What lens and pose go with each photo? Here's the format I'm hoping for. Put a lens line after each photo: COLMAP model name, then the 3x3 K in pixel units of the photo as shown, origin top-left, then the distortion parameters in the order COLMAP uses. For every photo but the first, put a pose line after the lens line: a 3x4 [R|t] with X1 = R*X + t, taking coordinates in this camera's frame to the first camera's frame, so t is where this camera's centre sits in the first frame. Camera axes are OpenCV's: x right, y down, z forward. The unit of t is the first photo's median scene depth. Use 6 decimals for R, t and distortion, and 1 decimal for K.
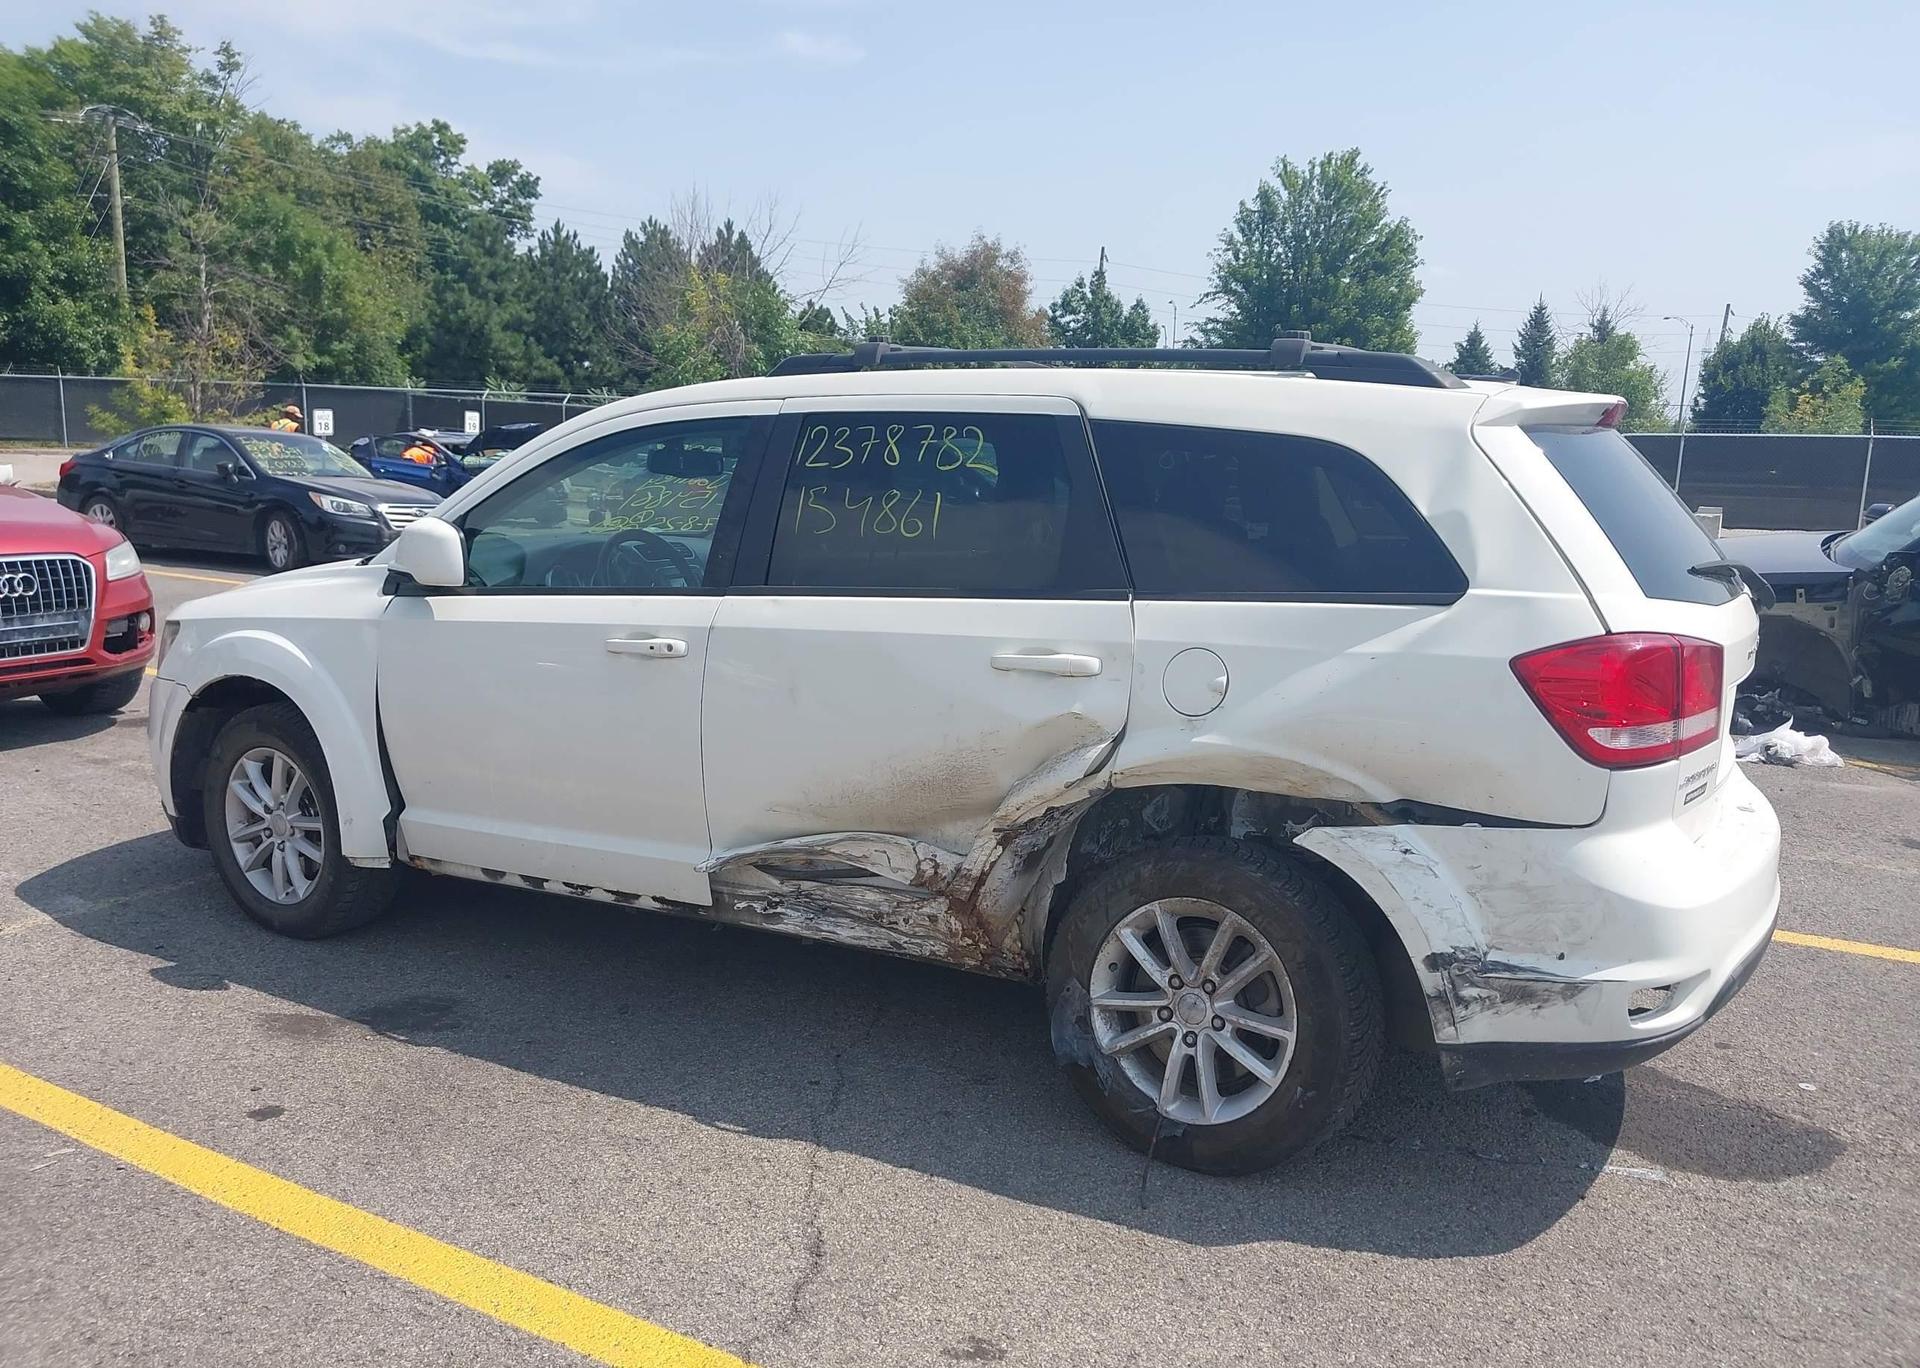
lens RADIAL K [[1500.1, 0, 962.4], [0, 1500.1, 671.1], [0, 0, 1]] dist [0.049137, -0.077220]
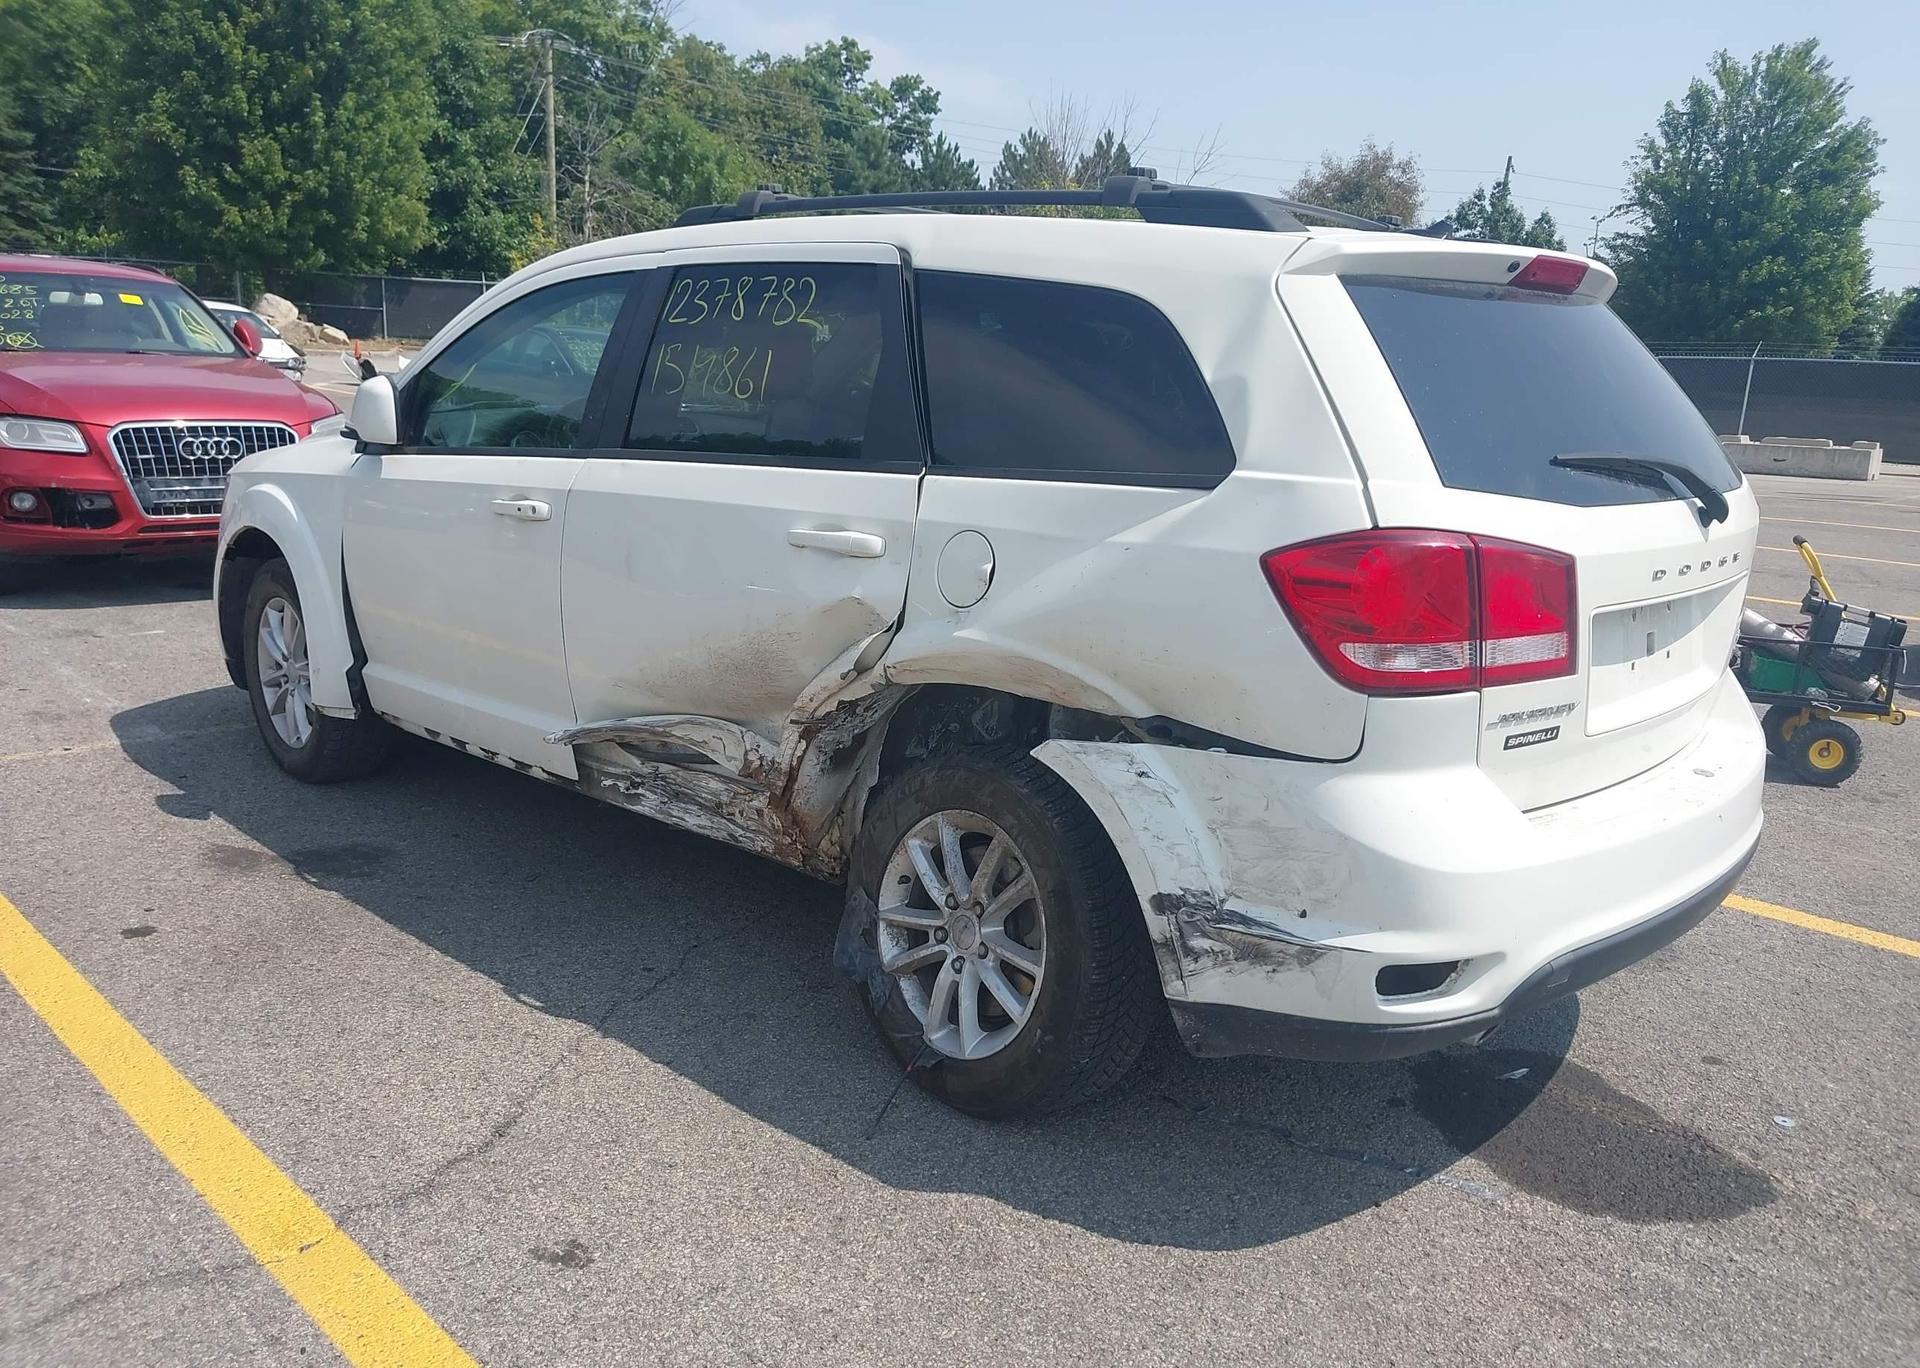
lens RADIAL K [[1500.1, 0, 985.9], [0, 1500.1, 682.7], [0, 0, 1]] dist [0.049137, -0.077220]
pose [[0.968786, 0.075086, -0.236253, 0.325511], [-0.061669, 0.996063, 0.063687, 0.014904], [0.240105, -0.047130, 0.969602, 0.121563]]
